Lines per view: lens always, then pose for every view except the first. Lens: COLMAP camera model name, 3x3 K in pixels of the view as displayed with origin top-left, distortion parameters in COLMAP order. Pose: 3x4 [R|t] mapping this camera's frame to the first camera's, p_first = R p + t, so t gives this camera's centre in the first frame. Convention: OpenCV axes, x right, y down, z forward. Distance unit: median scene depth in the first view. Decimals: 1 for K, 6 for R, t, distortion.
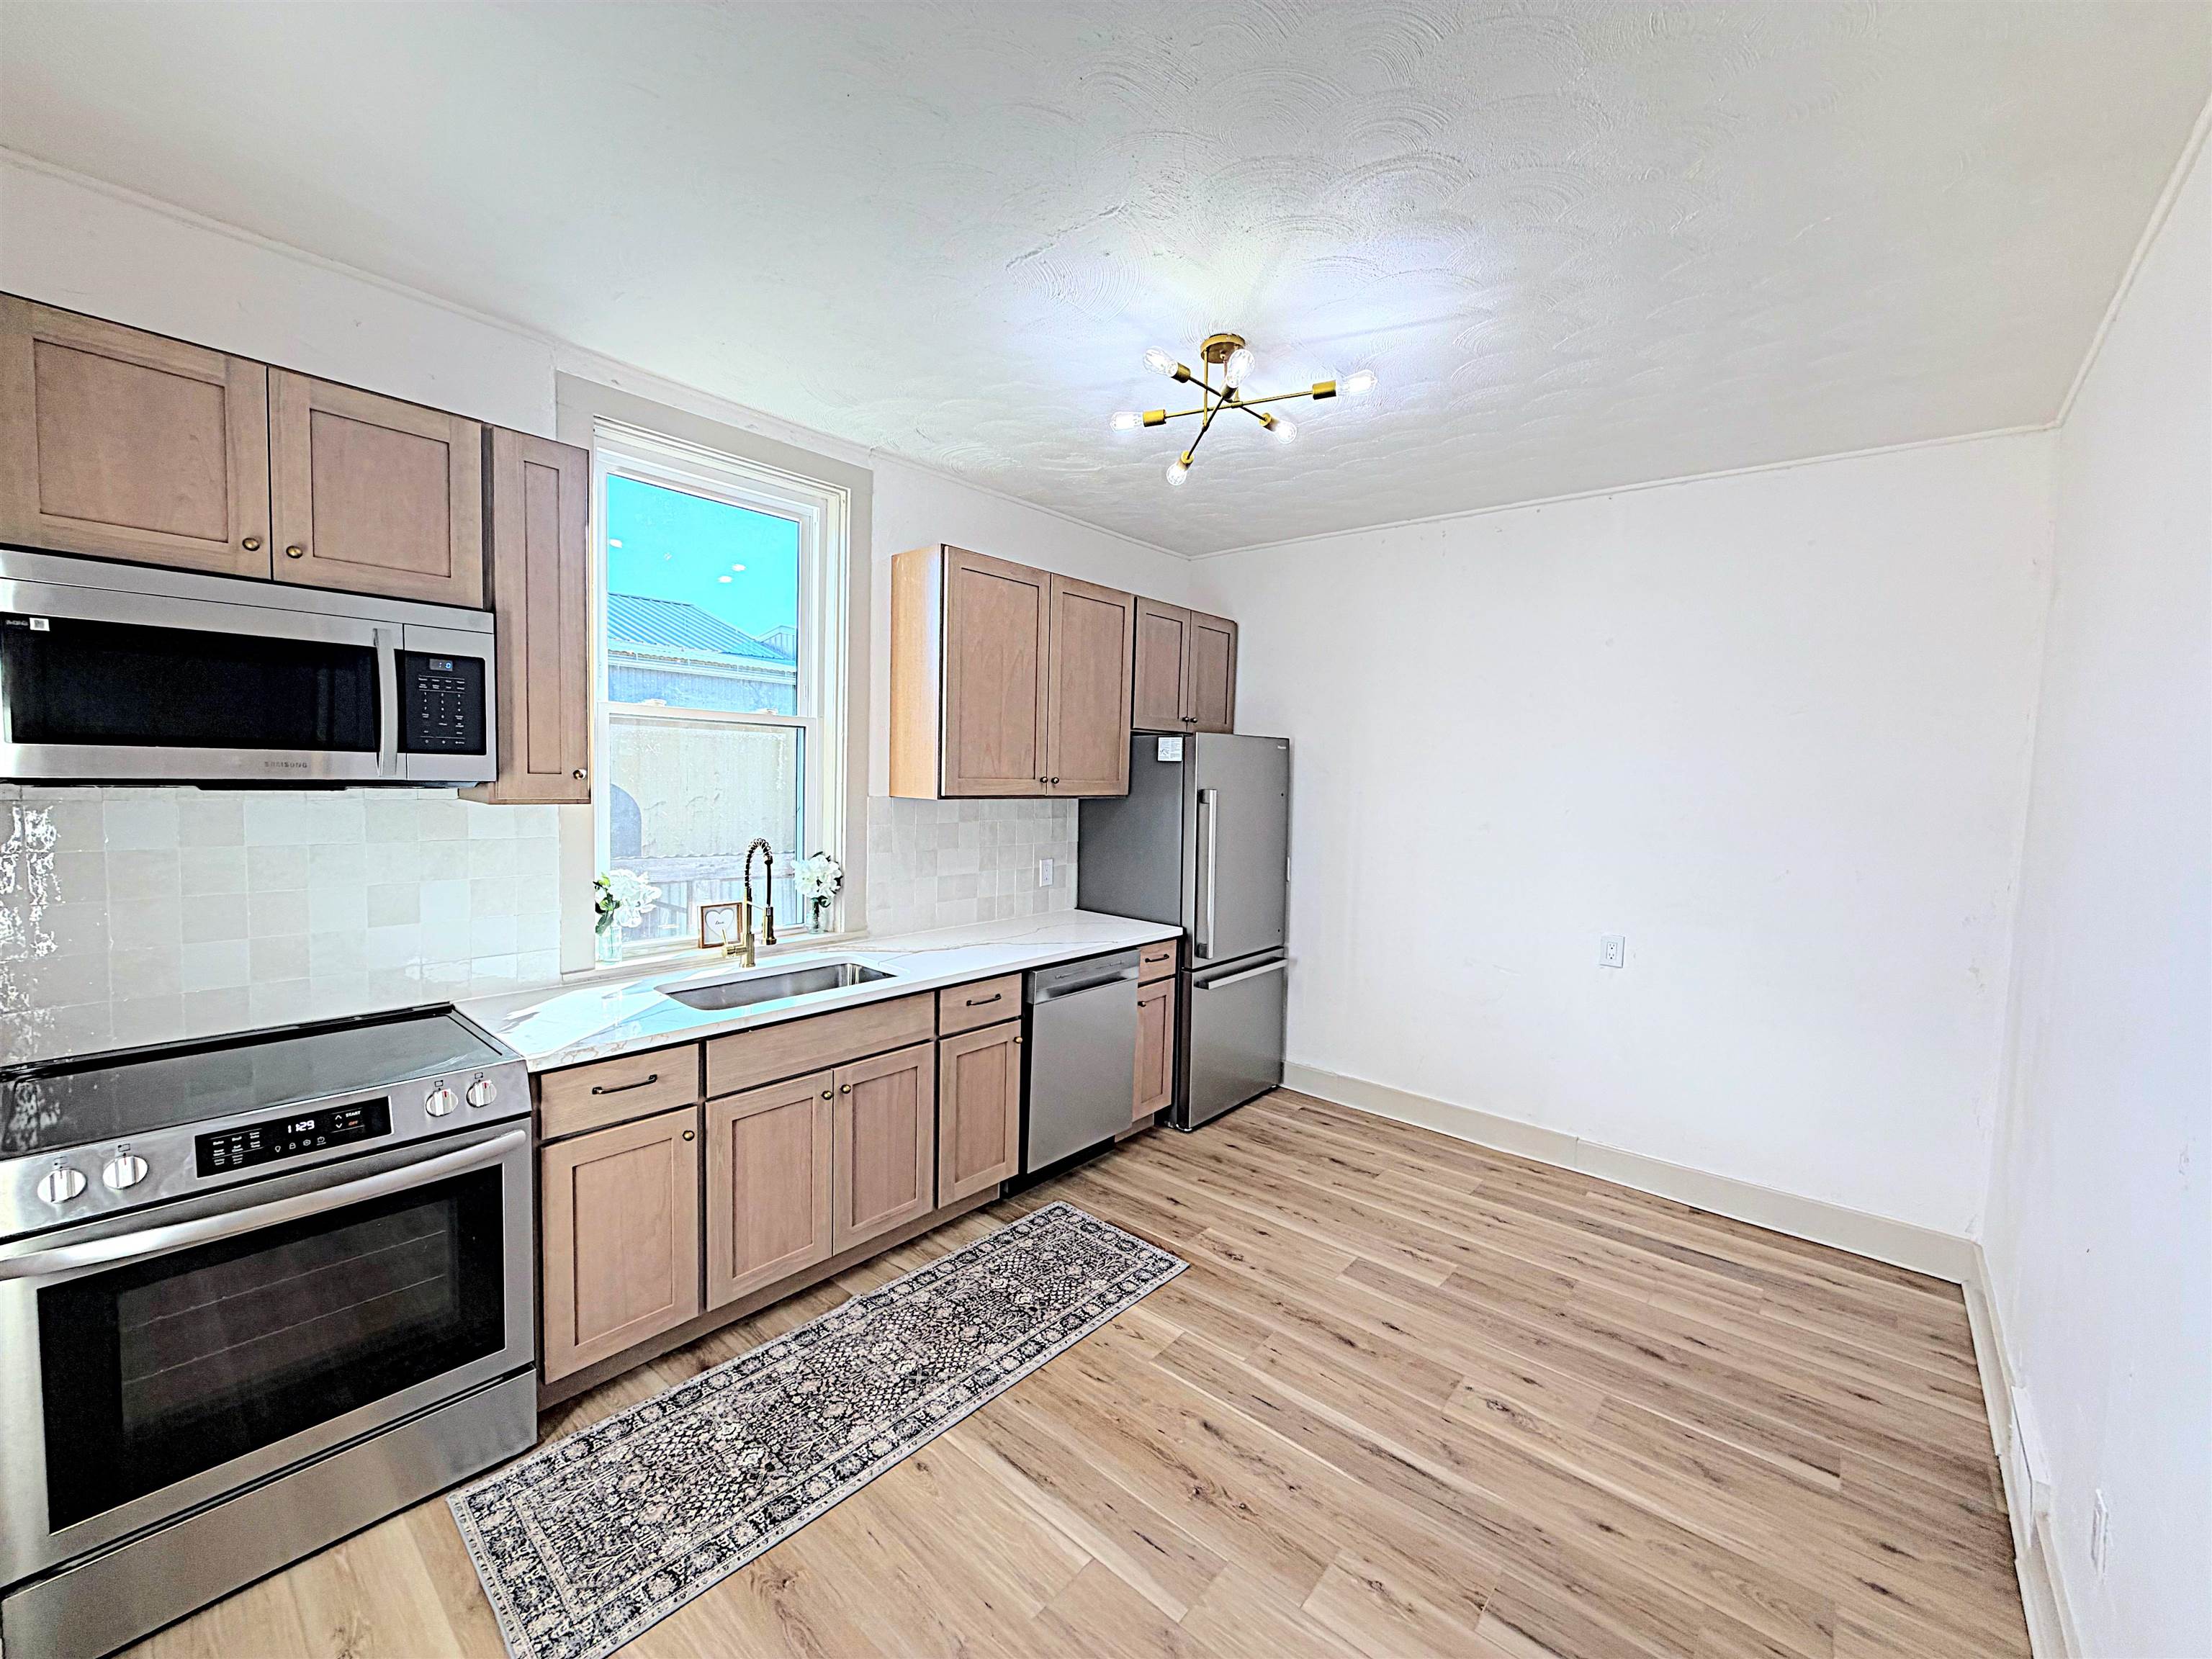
lens RADIAL K [[881.0, 0, 1099.8], [0, 881.0, 826.1], [0, 0, 1]] dist [-0.001107, 0.000093]
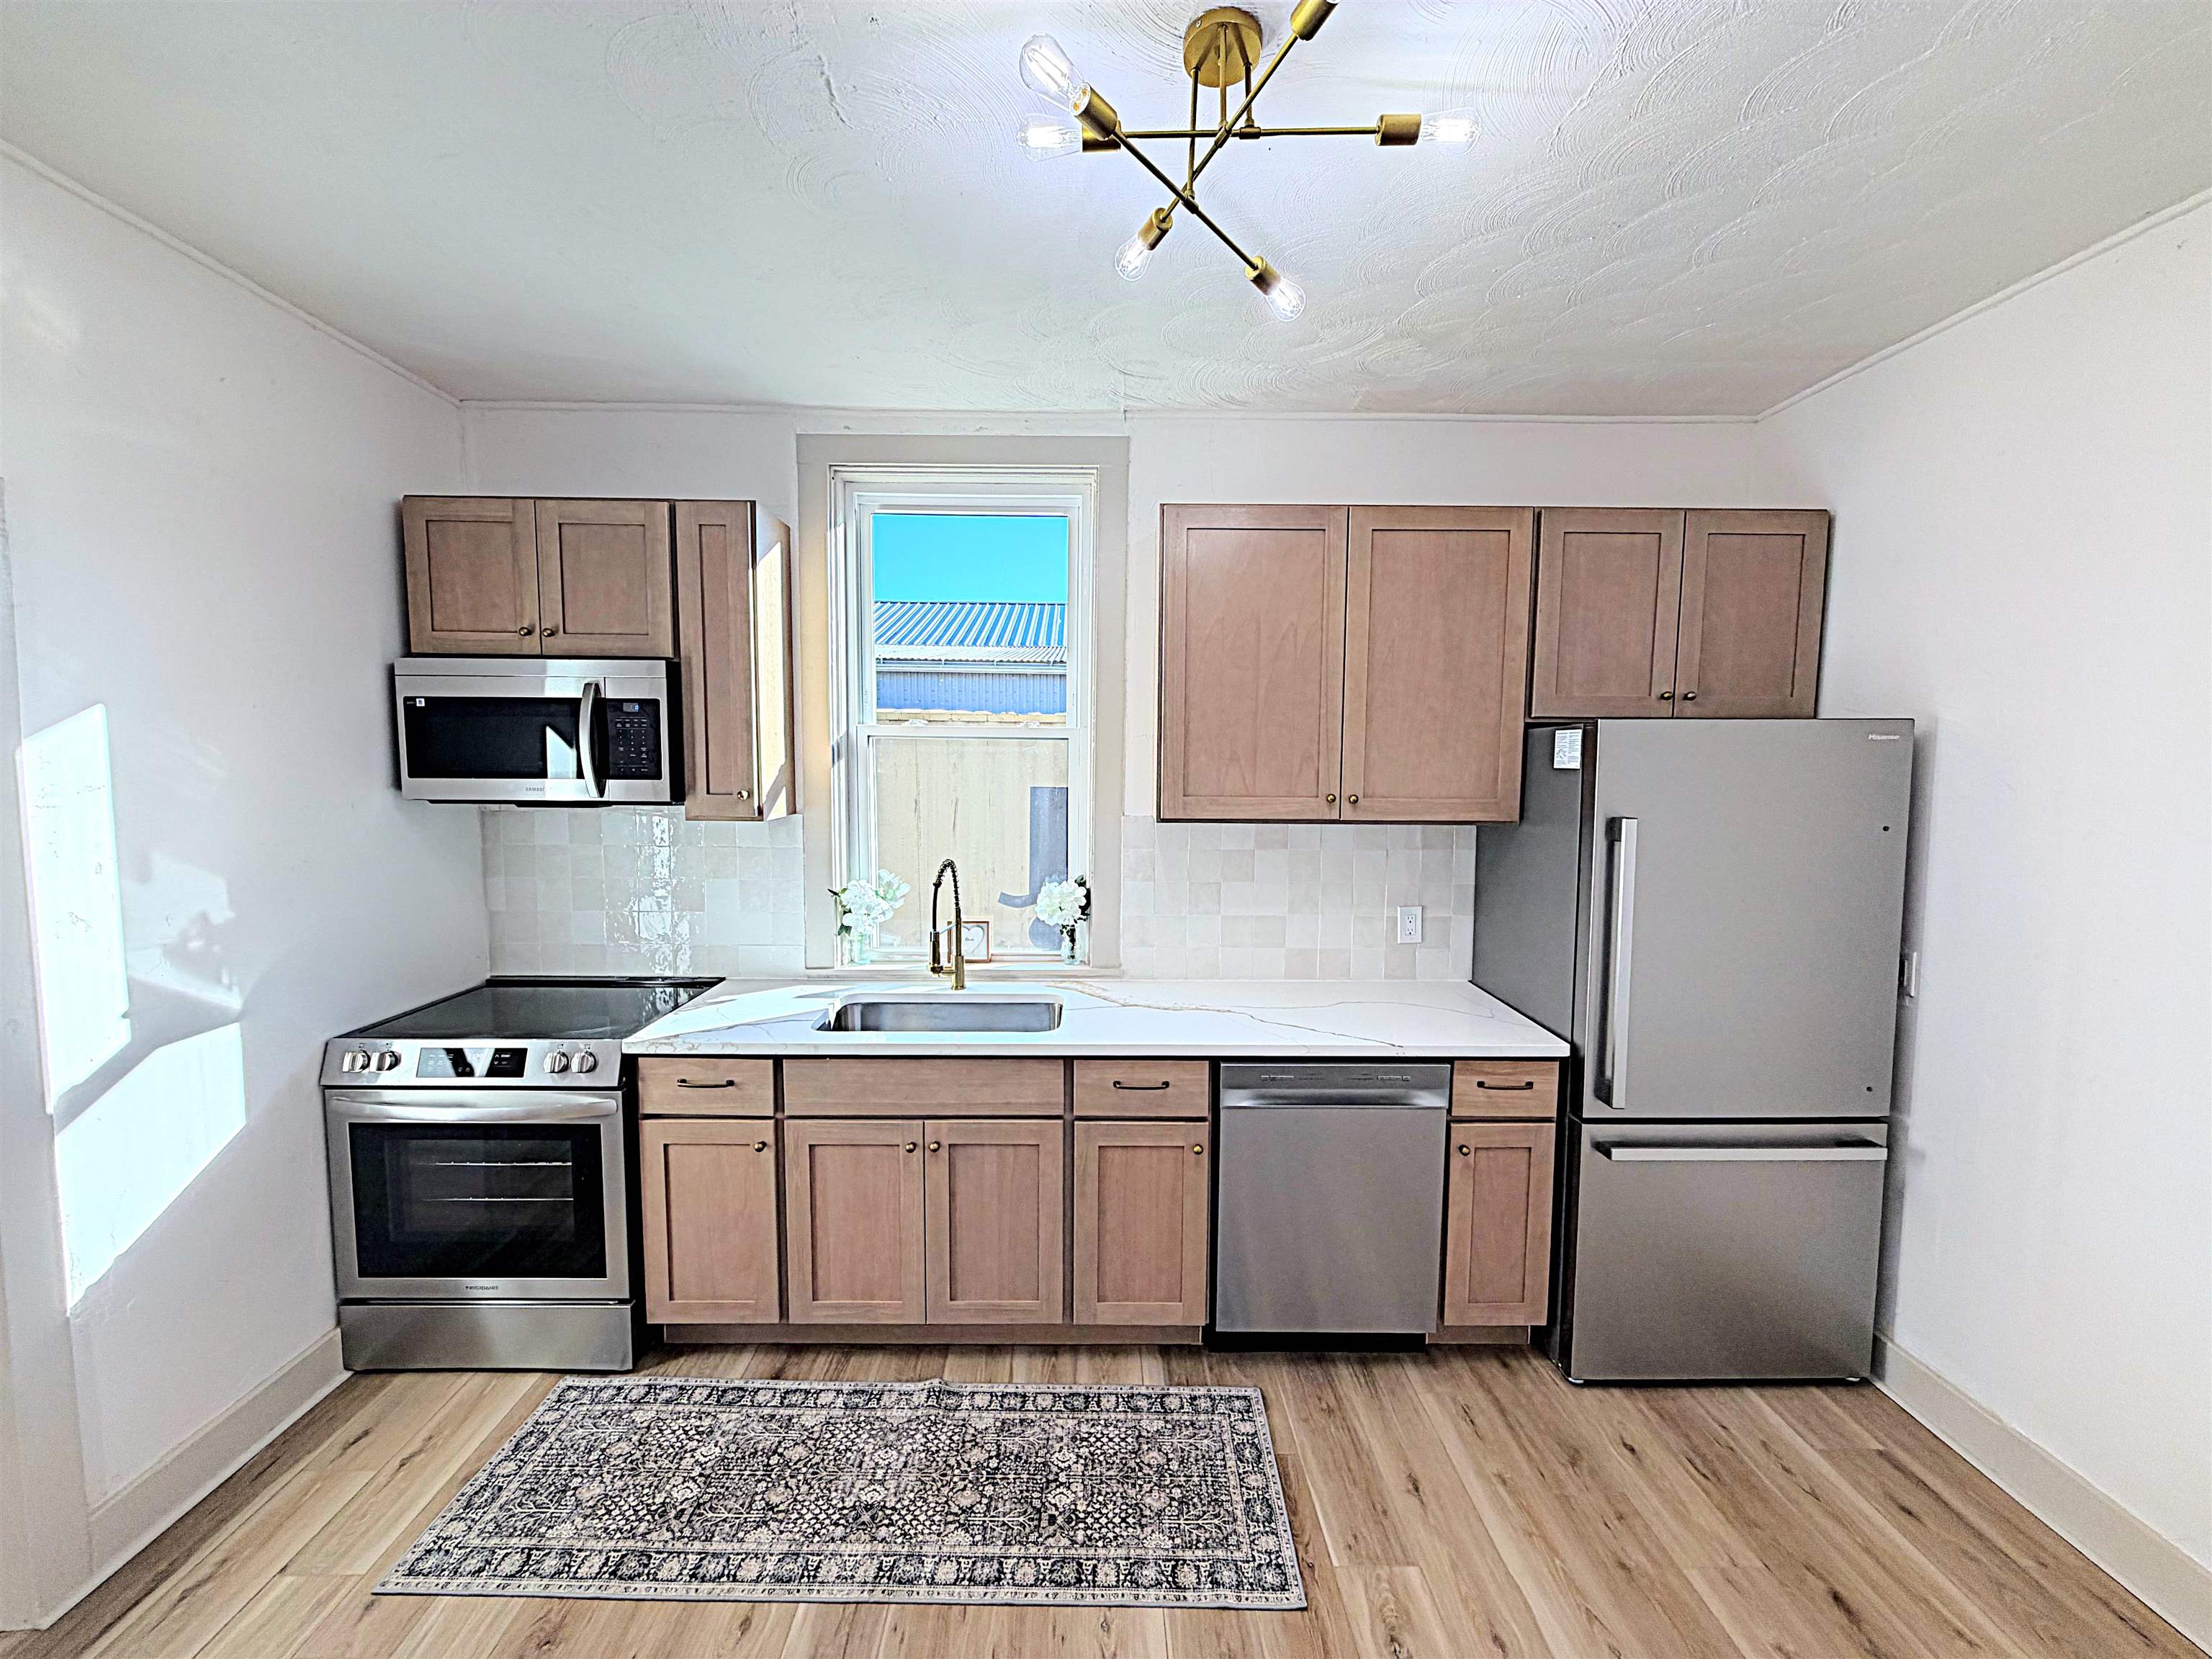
lens RADIAL K [[881.0, 0, 1099.8], [0, 881.0, 826.1], [0, 0, 1]] dist [-0.001107, 0.000093]
pose [[0.663680, 0.038877, -0.747005, 0.441344], [-0.036865, 0.999135, 0.019246, -0.046450], [0.747107, 0.014765, 0.664540, 0.483818]]
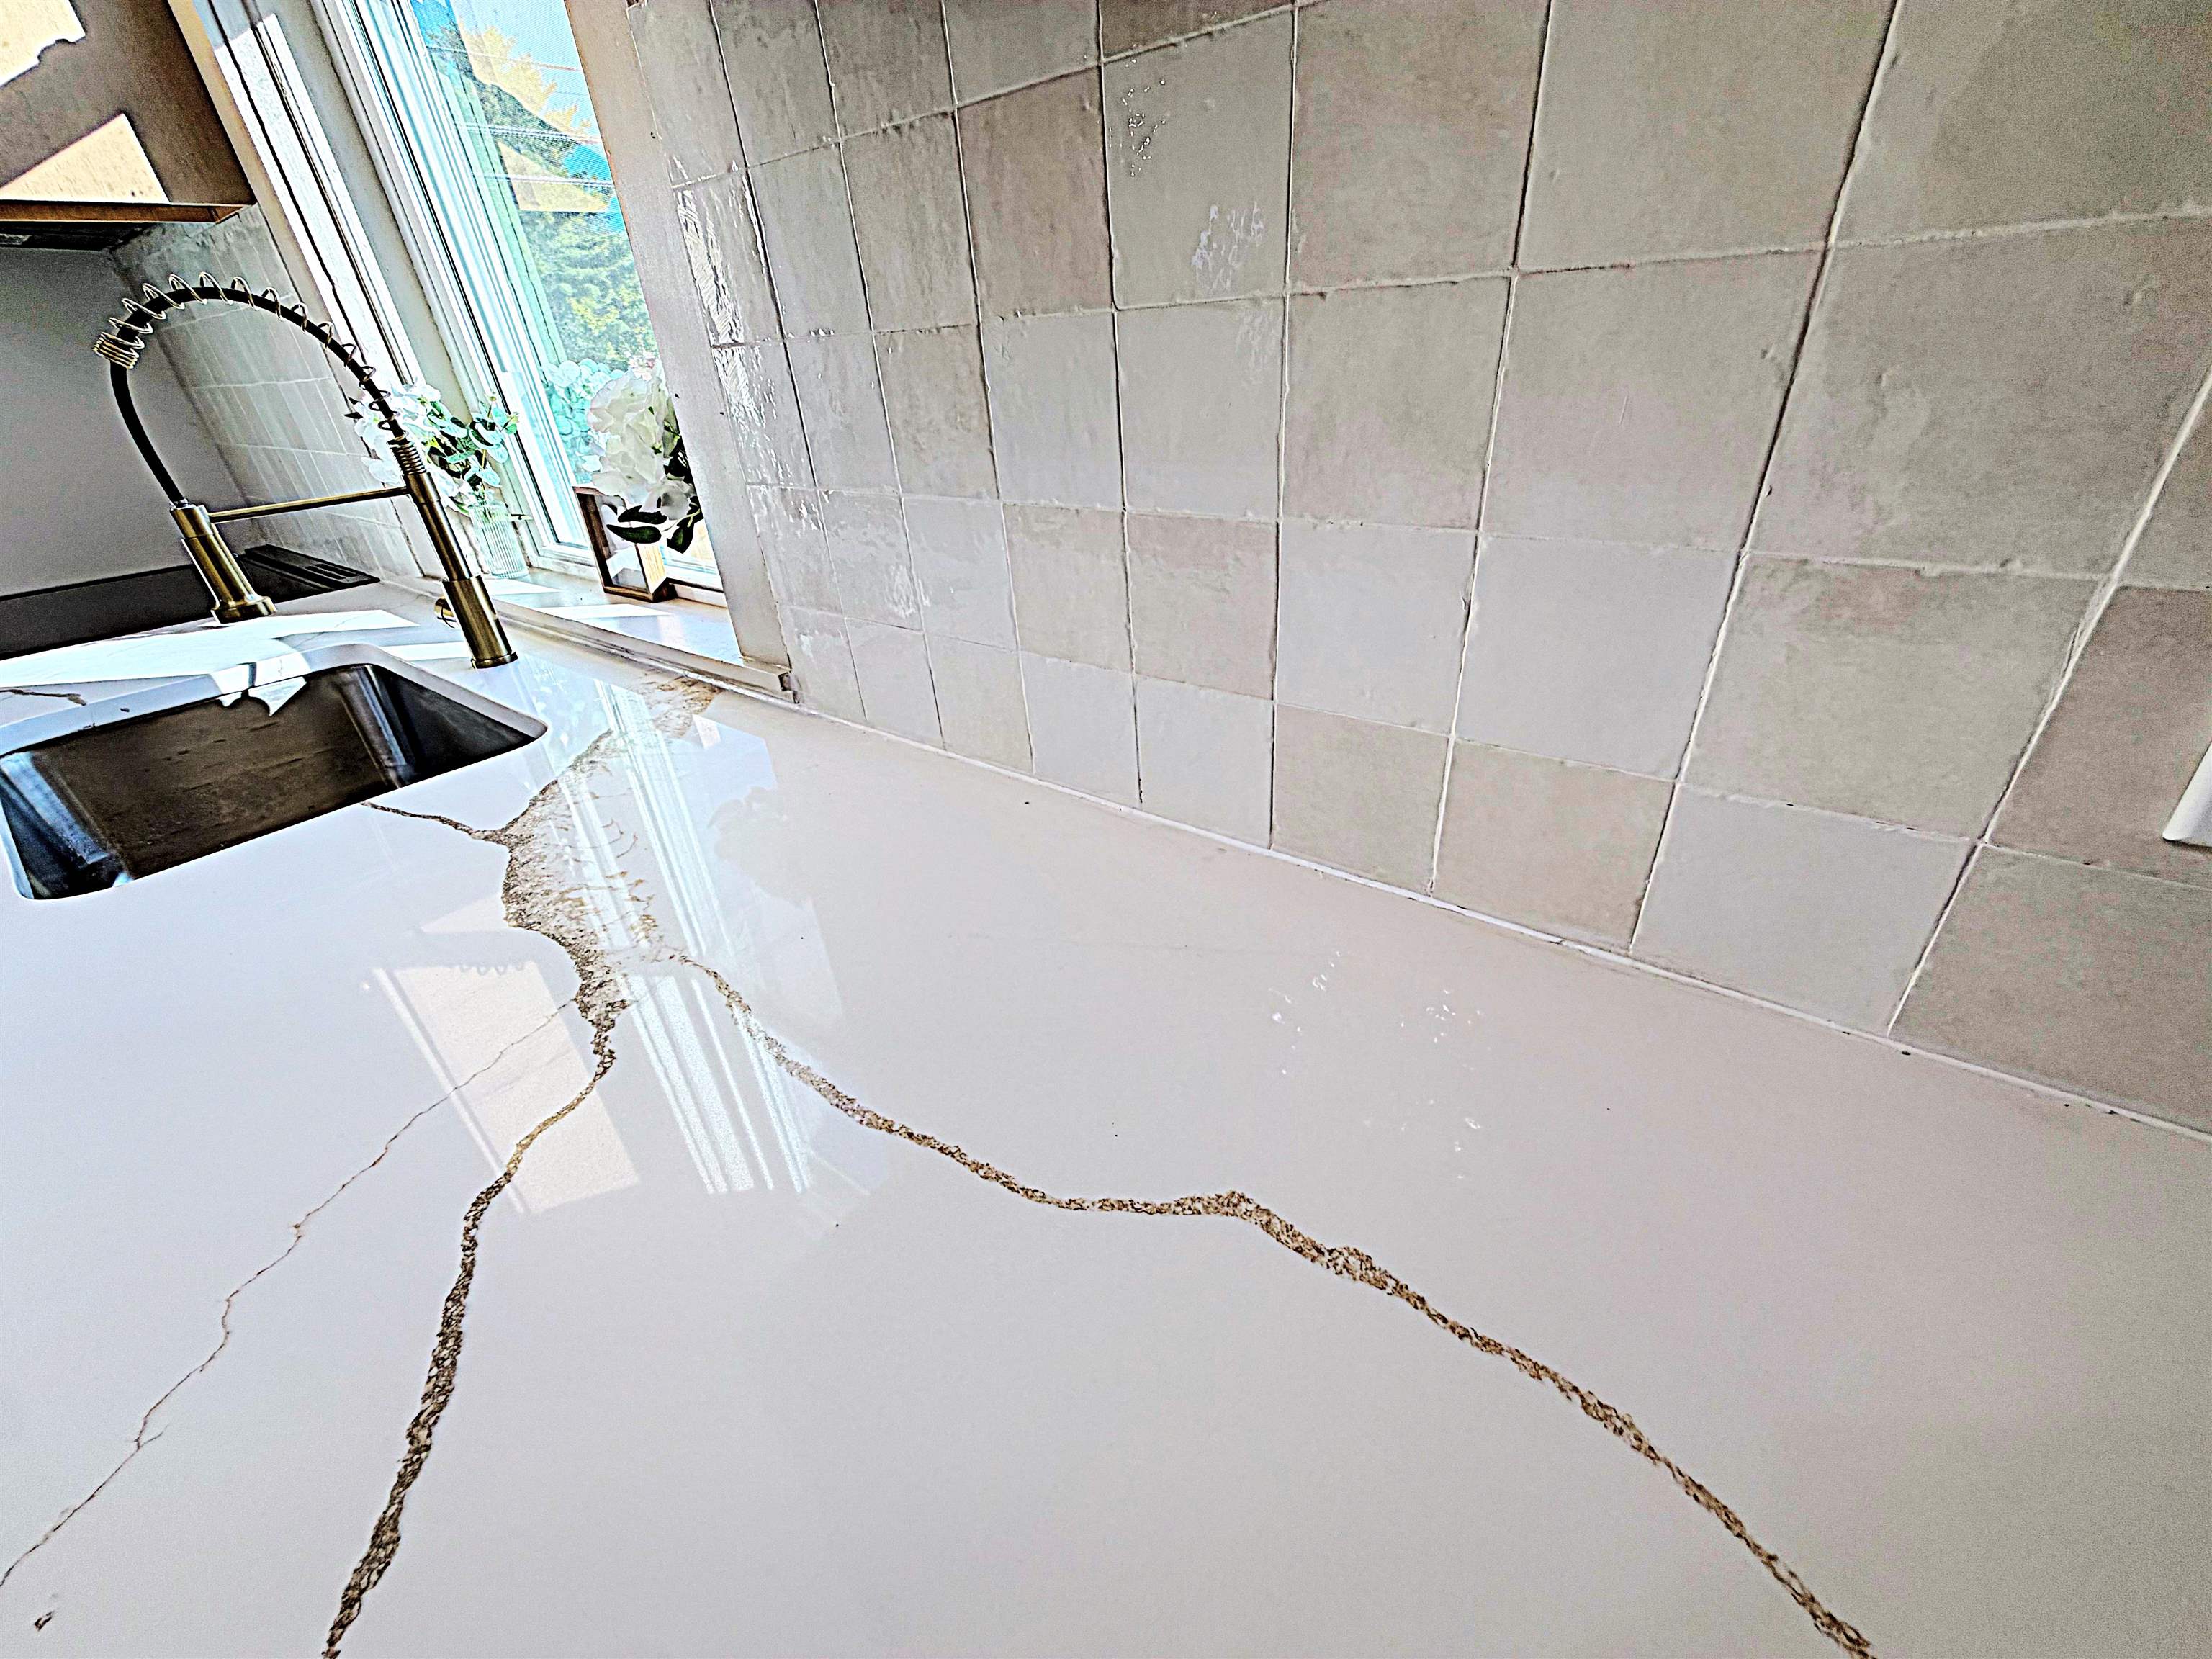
lens RADIAL K [[881.0, 0, 1099.8], [0, 881.0, 826.1], [0, 0, 1]] dist [-0.001107, 0.000093]
pose [[0.052574, 0.469146, -0.881555, -0.009784], [0.007637, 0.882561, 0.470137, 0.042947], [0.998588, -0.031450, 0.042817, 1.299583]]
